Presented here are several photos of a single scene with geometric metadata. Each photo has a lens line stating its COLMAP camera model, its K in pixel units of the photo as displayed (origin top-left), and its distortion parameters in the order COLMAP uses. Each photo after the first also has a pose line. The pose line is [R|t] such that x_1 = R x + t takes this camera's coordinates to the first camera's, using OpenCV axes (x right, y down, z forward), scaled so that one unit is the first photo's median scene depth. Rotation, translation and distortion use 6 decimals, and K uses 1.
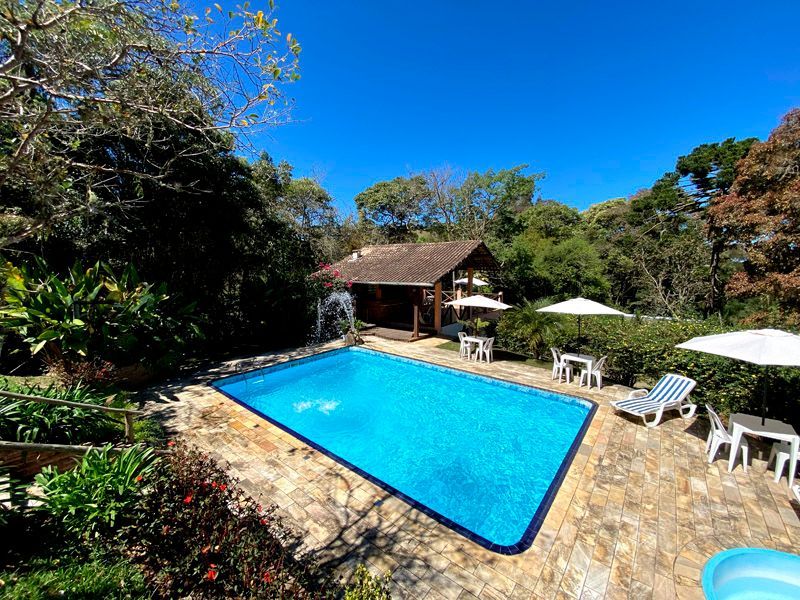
lens RADIAL K [[326.6, 0, 402.6], [0, 326.6, 301.5], [0, 0, 1]] dist [0.021595, -0.021119]
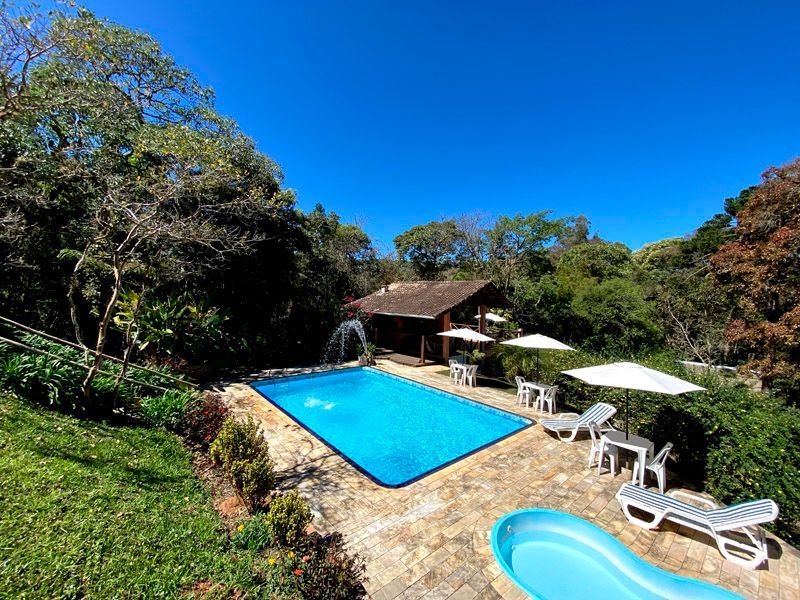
lens RADIAL K [[328.2, 0, 403.1], [0, 328.2, 301.1], [0, 0, 1]] dist [0.024694, -0.021889]
pose [[0.984706, 0.036842, -0.170282, 0.229235], [-0.053603, 0.994042, -0.094910, 0.007454], [0.165770, 0.102587, 0.980814, -0.233860]]
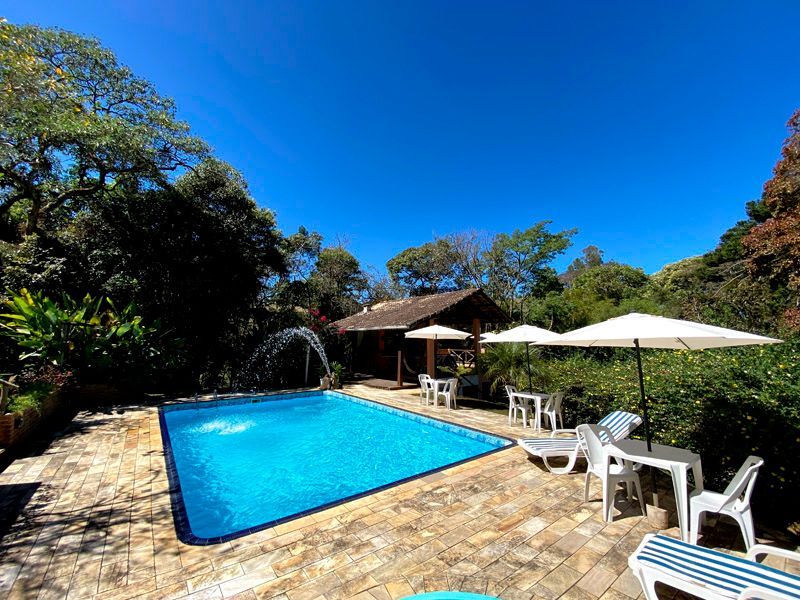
lens RADIAL K [[326.6, 0, 402.6], [0, 326.6, 301.5], [0, 0, 1]] dist [0.021595, -0.021119]
pose [[0.973695, -0.025083, -0.226470, 0.384572], [-0.027961, 0.973256, -0.228014, 0.122747], [0.226133, 0.228349, 0.946953, 0.066657]]
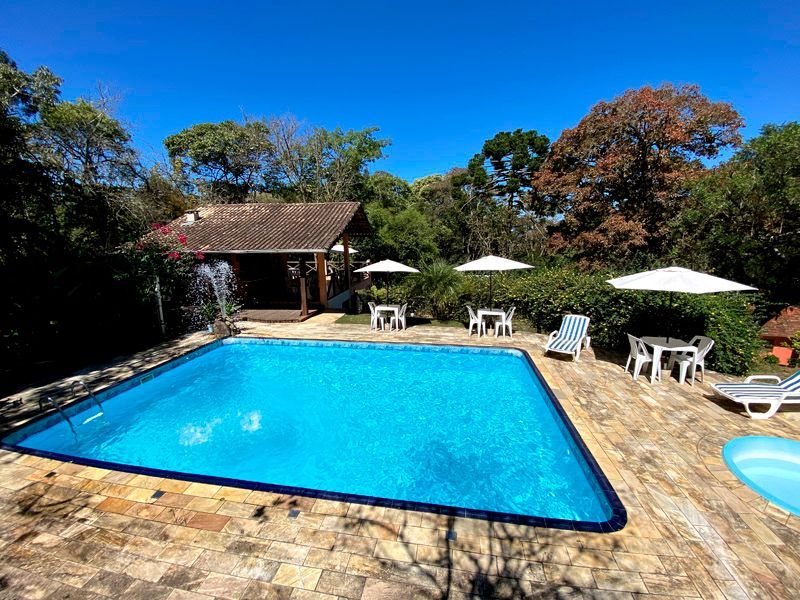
lens RADIAL K [[326.6, 0, 402.6], [0, 326.6, 301.5], [0, 0, 1]] dist [0.021595, -0.021119]
pose [[0.868175, -0.108853, 0.484172, -0.201979], [0.068644, 0.992609, 0.100074, 0.010579], [-0.491487, -0.053646, 0.869231, 0.200121]]
